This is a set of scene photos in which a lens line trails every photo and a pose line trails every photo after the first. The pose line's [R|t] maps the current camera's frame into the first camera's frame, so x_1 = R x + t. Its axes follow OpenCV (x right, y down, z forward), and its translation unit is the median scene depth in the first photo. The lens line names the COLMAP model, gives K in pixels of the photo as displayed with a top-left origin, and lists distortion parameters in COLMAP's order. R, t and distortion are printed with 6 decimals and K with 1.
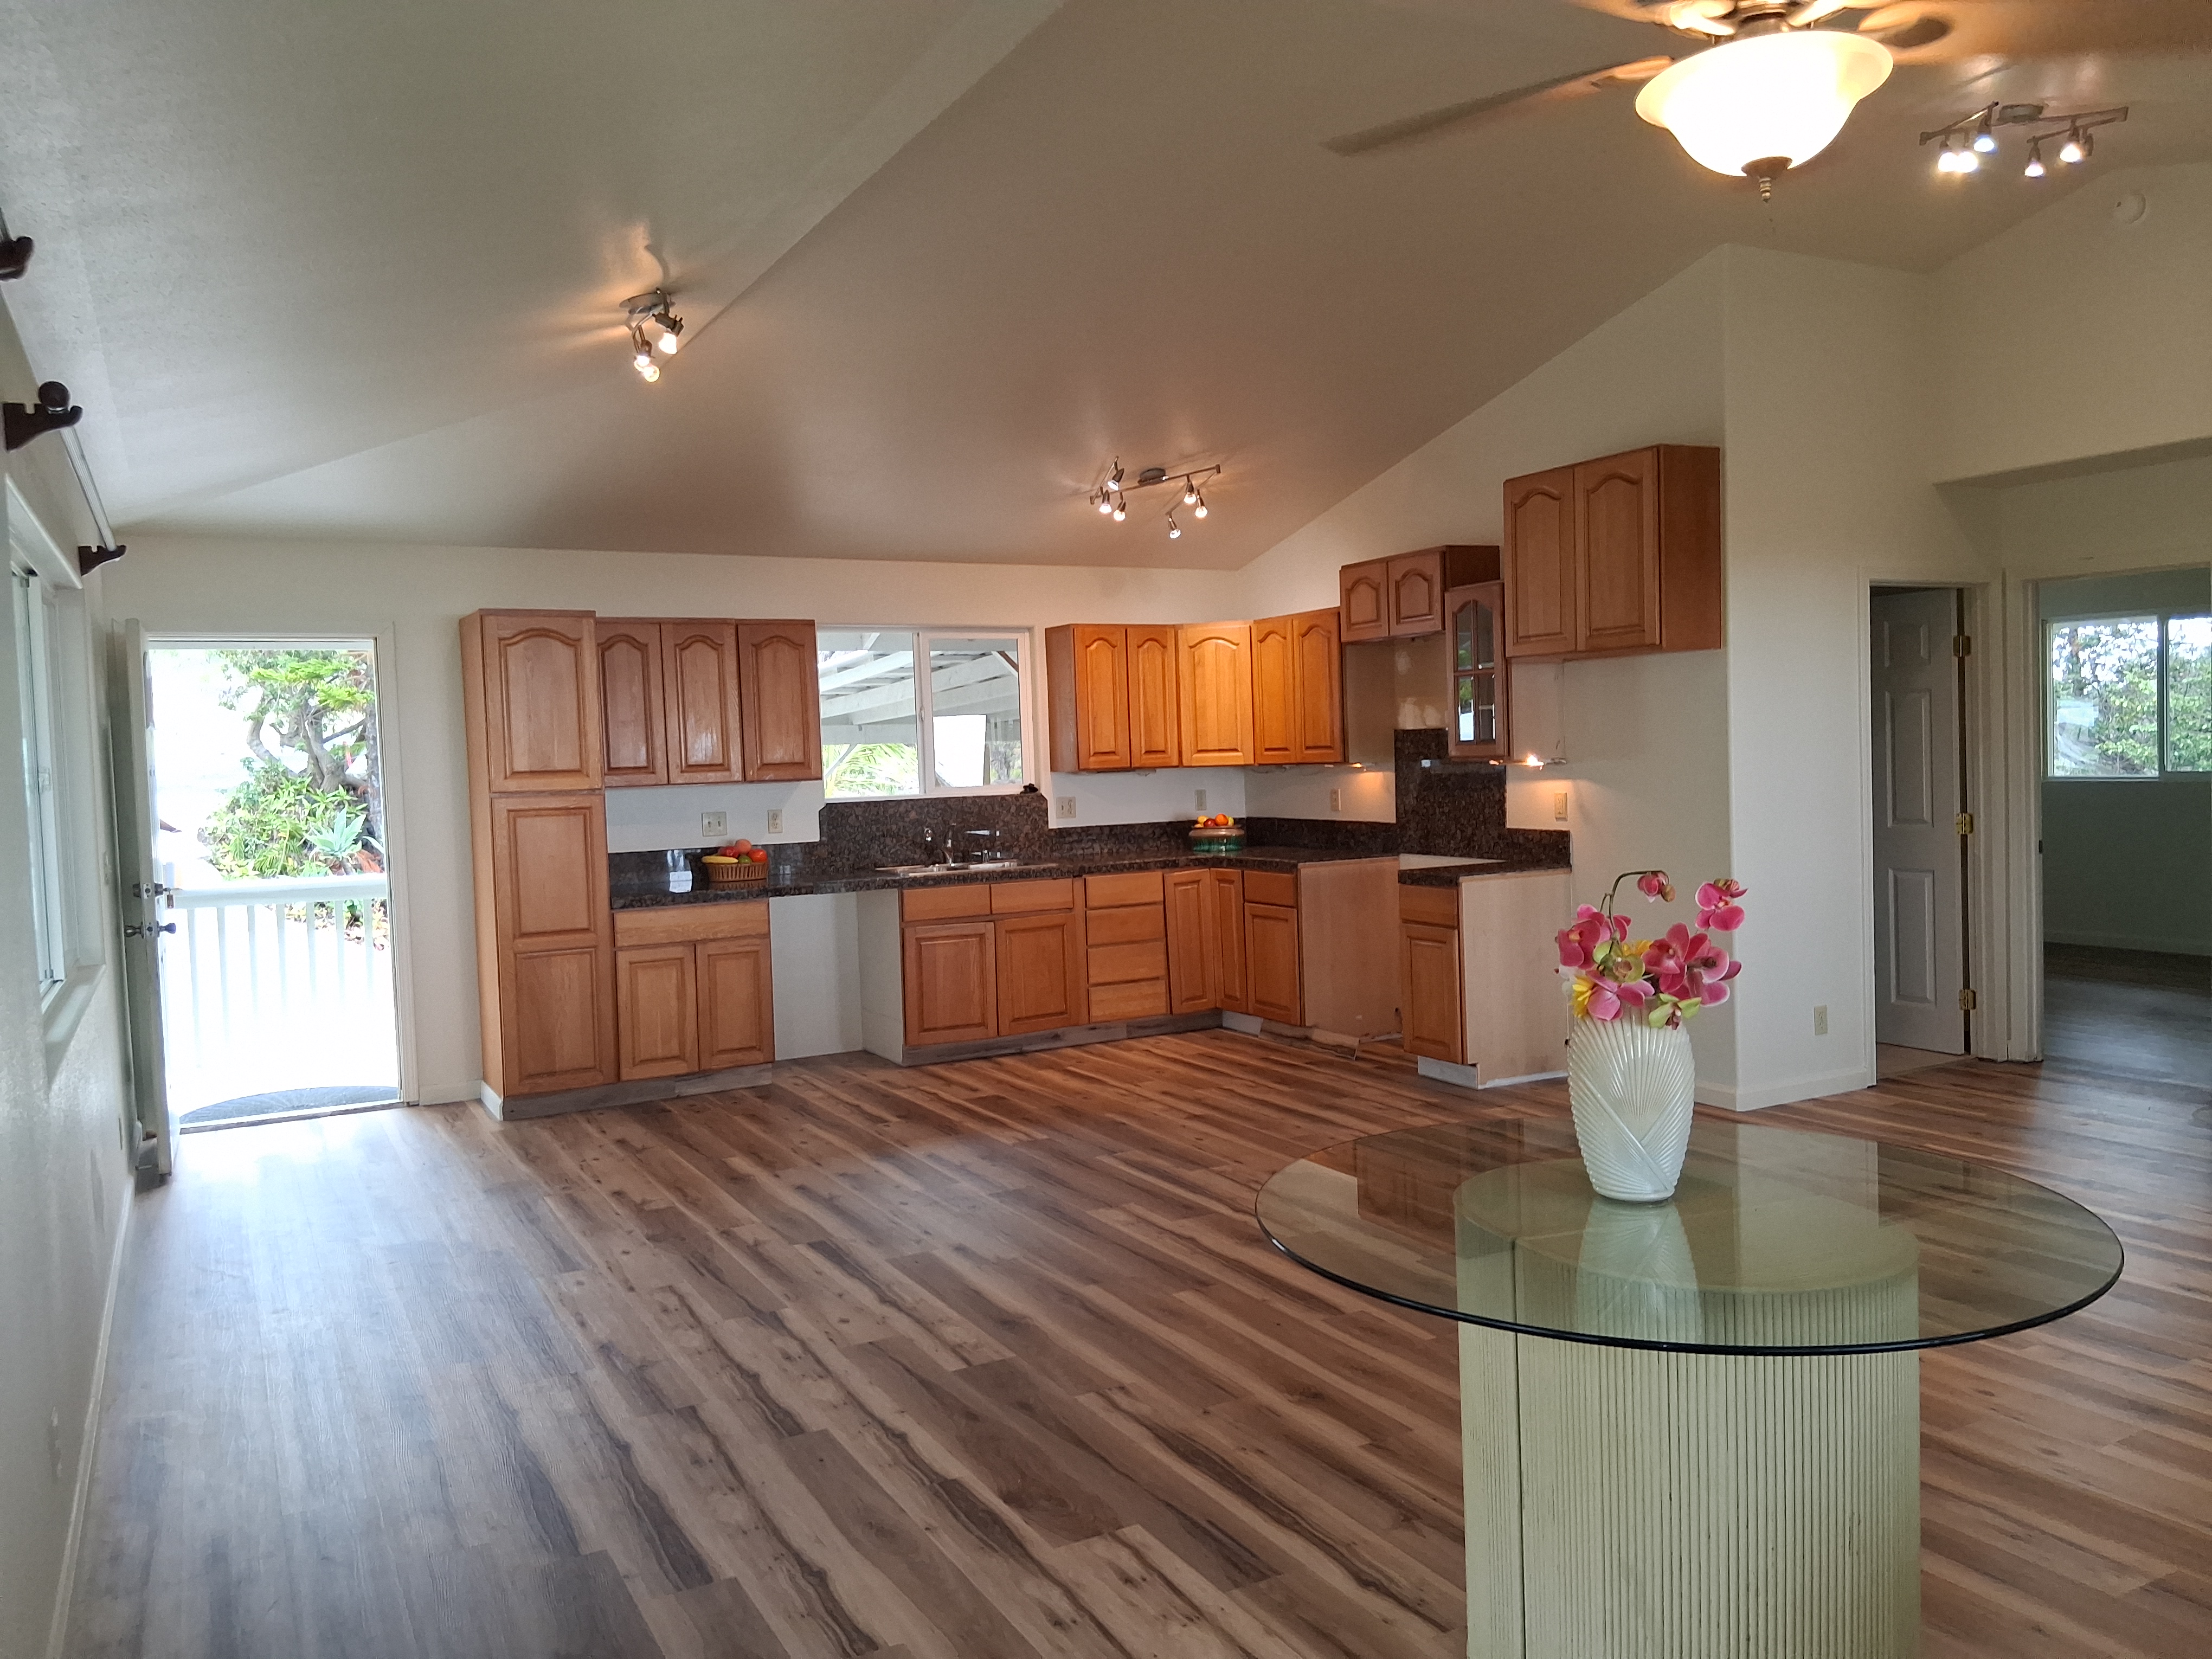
lens RADIAL K [[1688.7, 0, 1106.0], [0, 1688.7, 829.5], [0, 0, 1]] dist [0.083378, -0.143450]
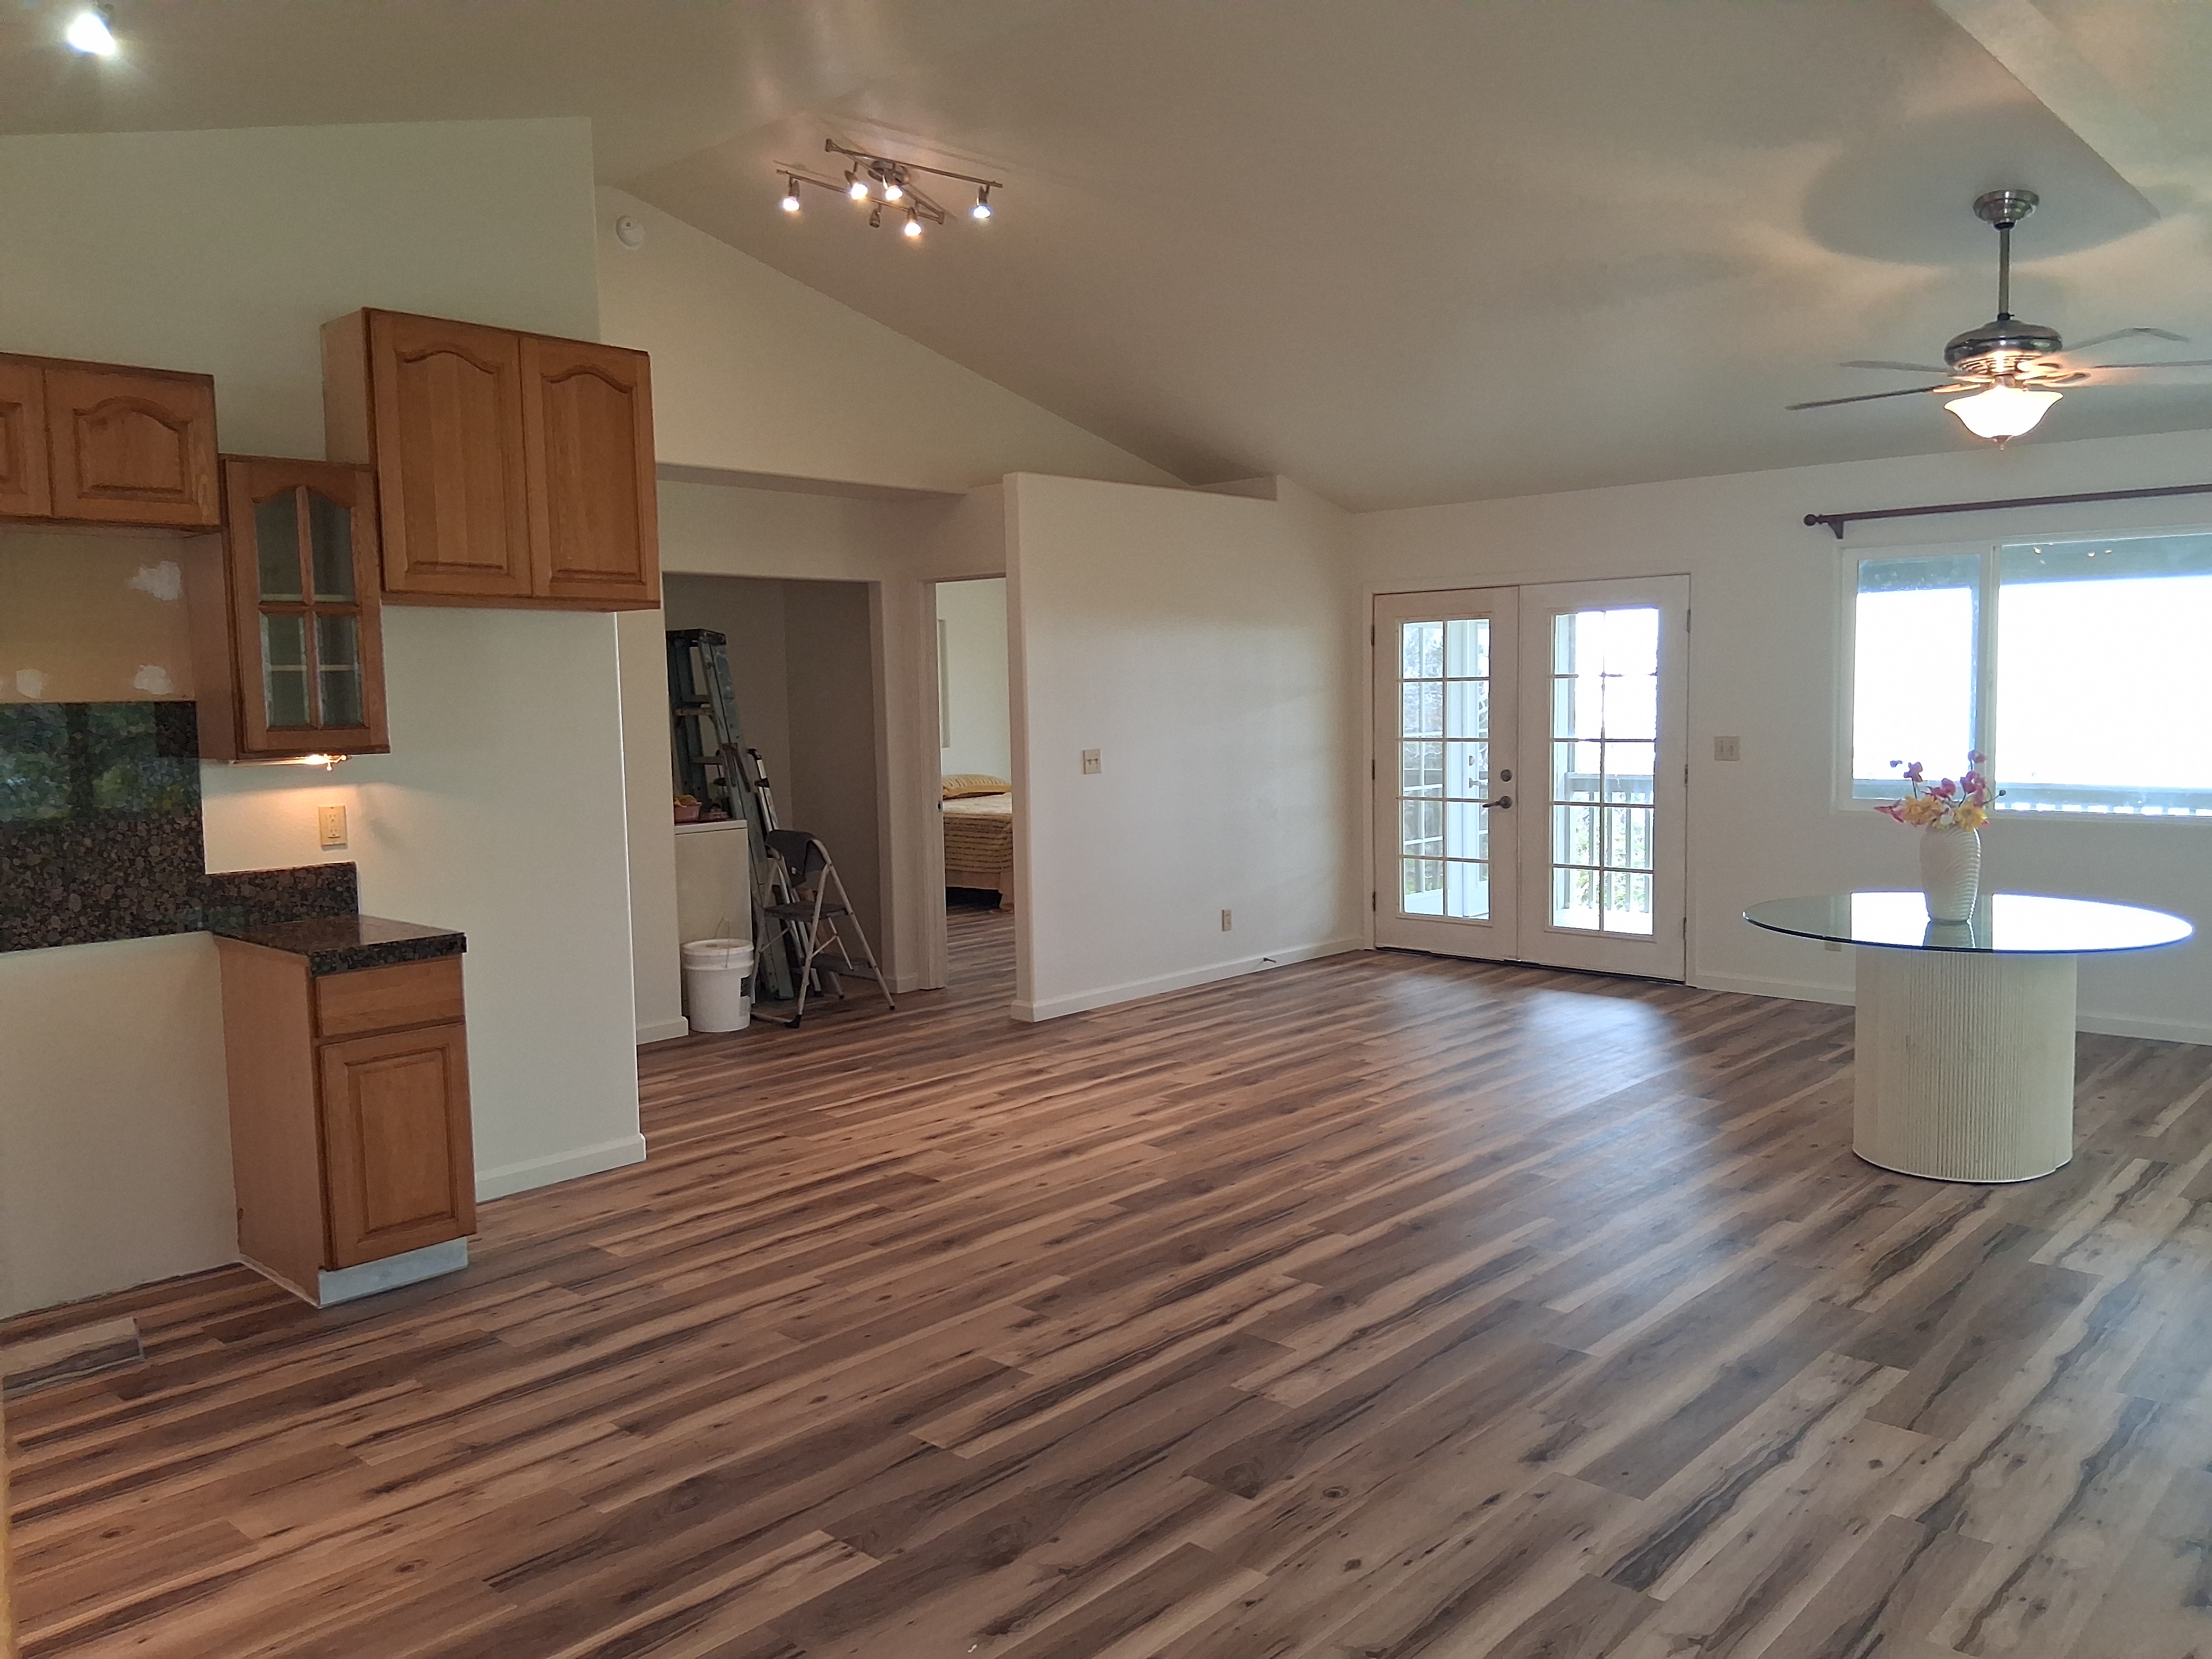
lens RADIAL K [[1688.7, 0, 1106.0], [0, 1688.7, 829.5], [0, 0, 1]] dist [0.083378, -0.143450]
pose [[-0.336983, -0.038301, 0.940731, -0.405331], [0.074875, 0.994917, 0.067328, -0.031582], [-0.938529, 0.093125, -0.332402, 0.857924]]
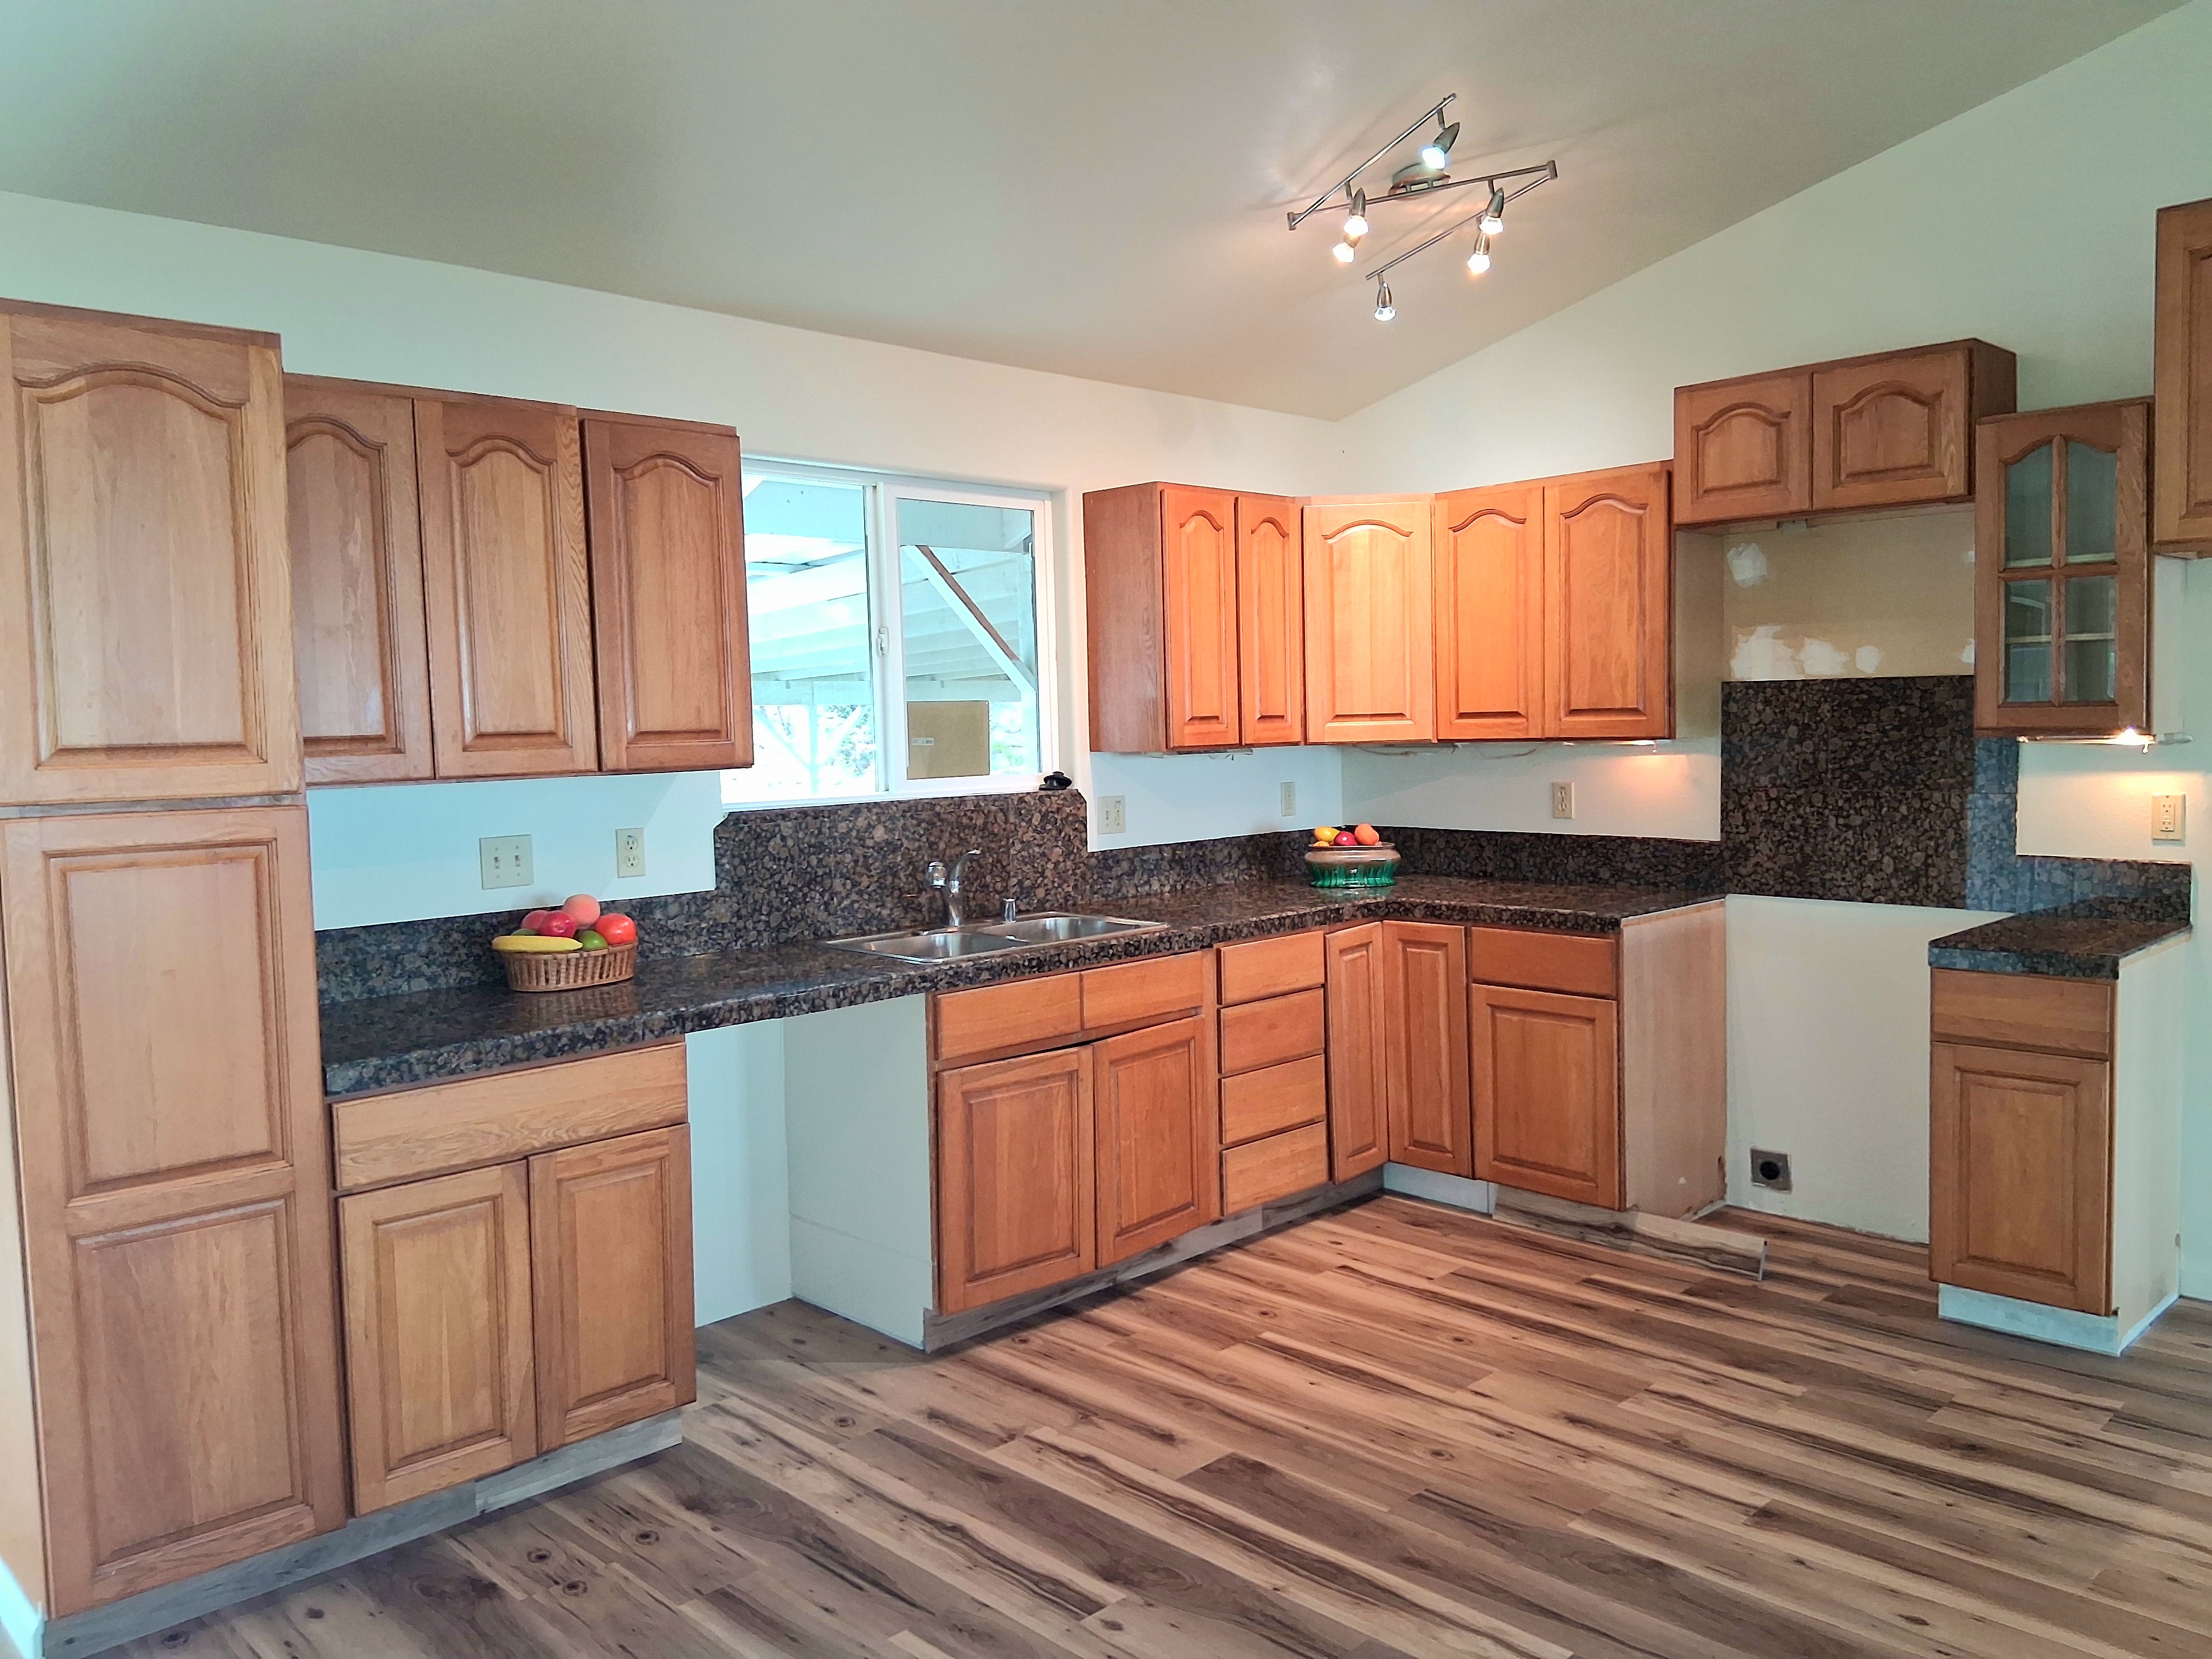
lens RADIAL K [[1692.9, 0, 1106.0], [0, 1692.9, 829.5], [0, 0, 1]] dist [0.077339, -0.158823]
pose [[0.962562, -0.007509, 0.270957, -0.199920], [0.003889, 0.999896, 0.013894, -0.017733], [-0.271033, -0.012321, 0.962491, 0.507970]]
